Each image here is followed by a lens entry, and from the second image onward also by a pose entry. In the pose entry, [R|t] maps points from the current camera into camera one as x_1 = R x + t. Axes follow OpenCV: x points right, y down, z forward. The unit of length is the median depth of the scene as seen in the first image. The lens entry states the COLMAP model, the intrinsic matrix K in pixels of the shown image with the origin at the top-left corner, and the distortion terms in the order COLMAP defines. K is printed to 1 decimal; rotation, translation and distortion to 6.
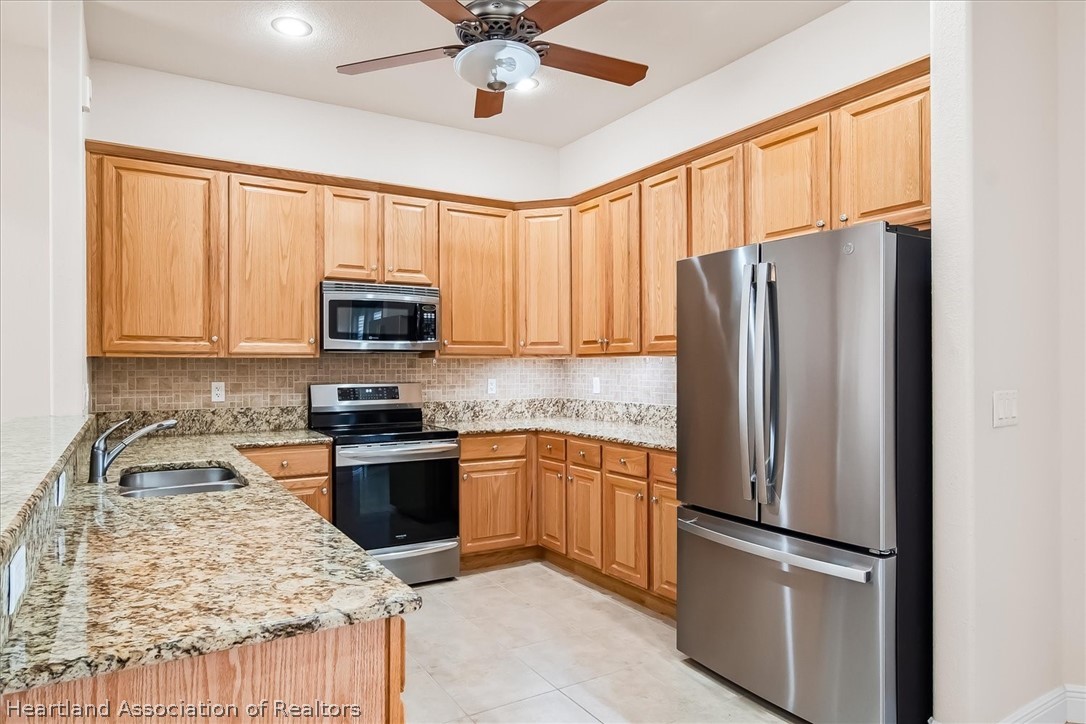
lens RADIAL K [[645.1, 0, 497.8], [0, 645.1, 370.6], [0, 0, 1]] dist [-0.000008, 0.003228]
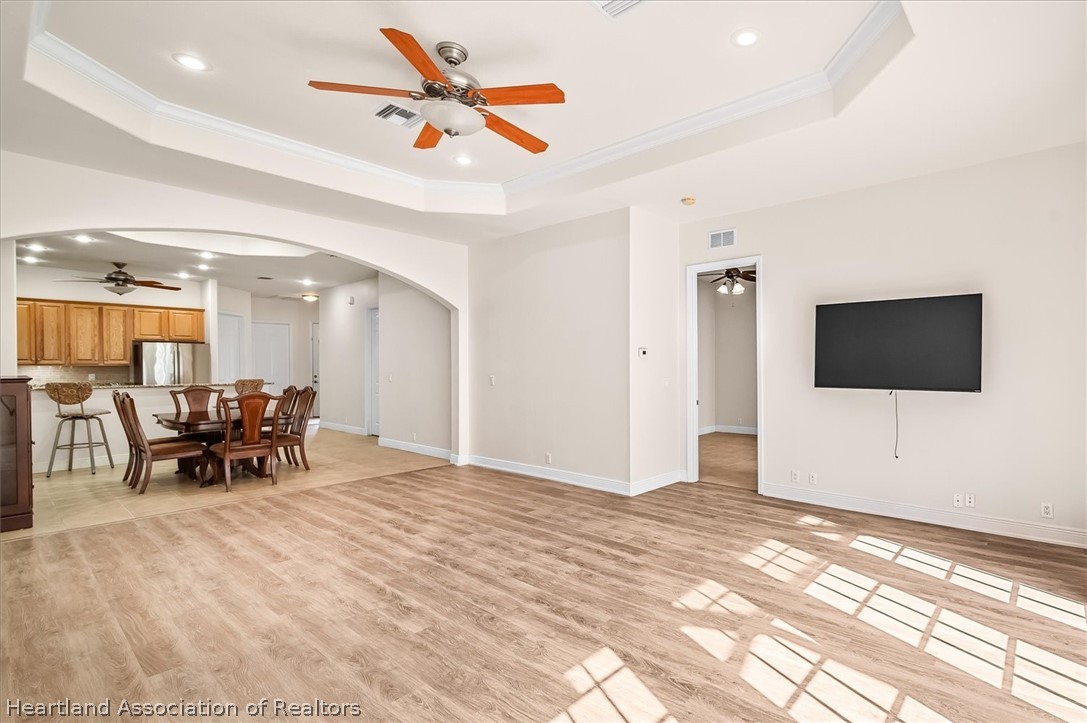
lens RADIAL K [[498.7, 0, 673.5], [0, 498.7, 371.1], [0, 0, 1]] dist [-0.004478, -0.001970]
pose [[-0.421869, -0.008699, 0.906615, -2.780085], [0.009907, 0.999850, 0.014203, -0.002789], [-0.906603, 0.014973, -0.421720, -0.481678]]
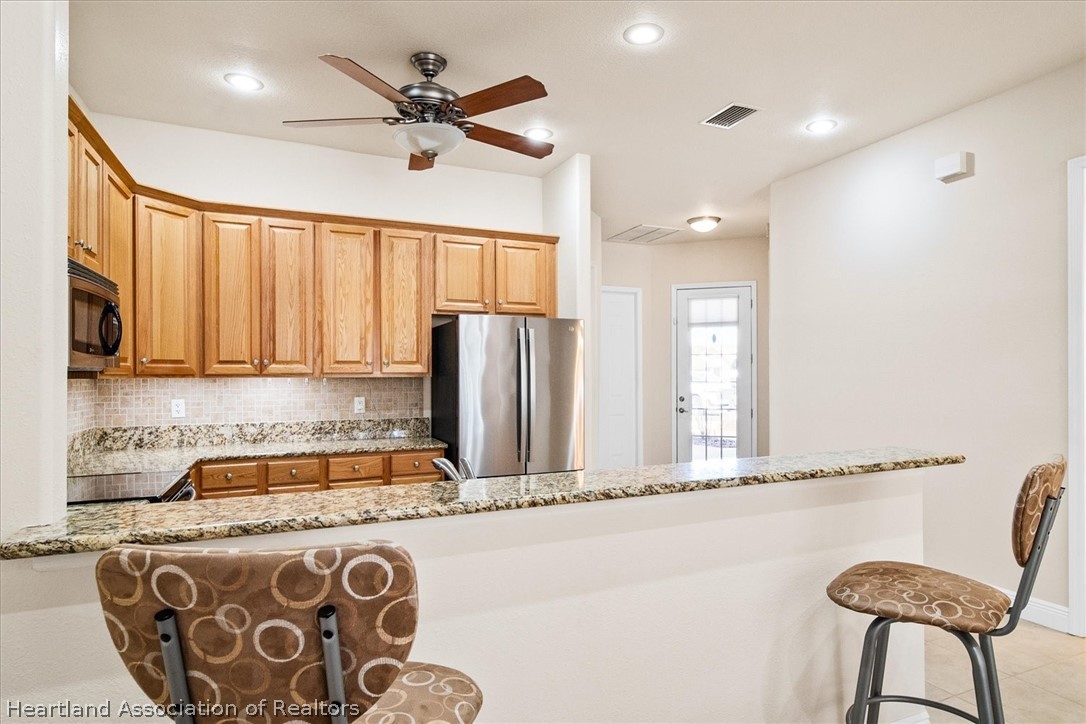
lens RADIAL K [[615.4, 0, 577.0], [0, 615.4, 376.7], [0, 0, 1]] dist [-0.001189, -0.002676]
pose [[0.074404, 0.000803, 0.997228, -0.789624], [0.010450, 0.999944, -0.001585, -0.016903], [-0.997173, 0.010539, 0.074391, 0.457548]]
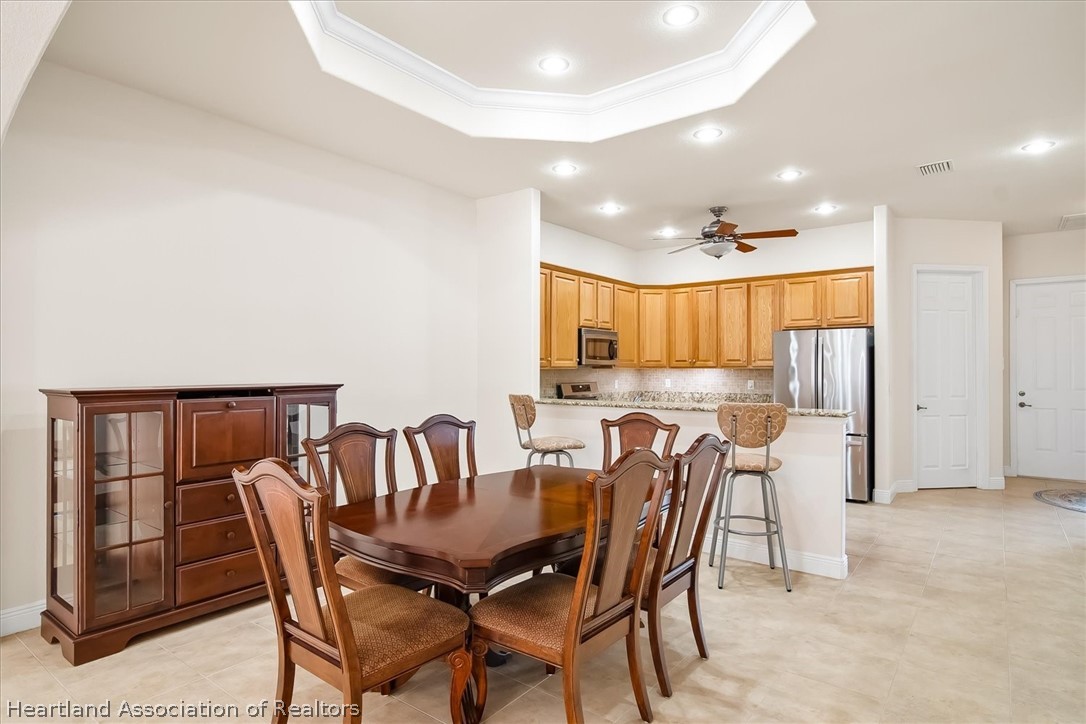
lens RADIAL K [[591.4, 0, 548.3], [0, 591.4, 368.0], [0, 0, 1]] dist [-0.003374, 0.006113]
pose [[0.917219, 0.003339, 0.398370, -1.019245], [0.000281, 0.999959, -0.009029, -0.006903], [-0.398384, 0.008394, 0.917181, -0.524813]]
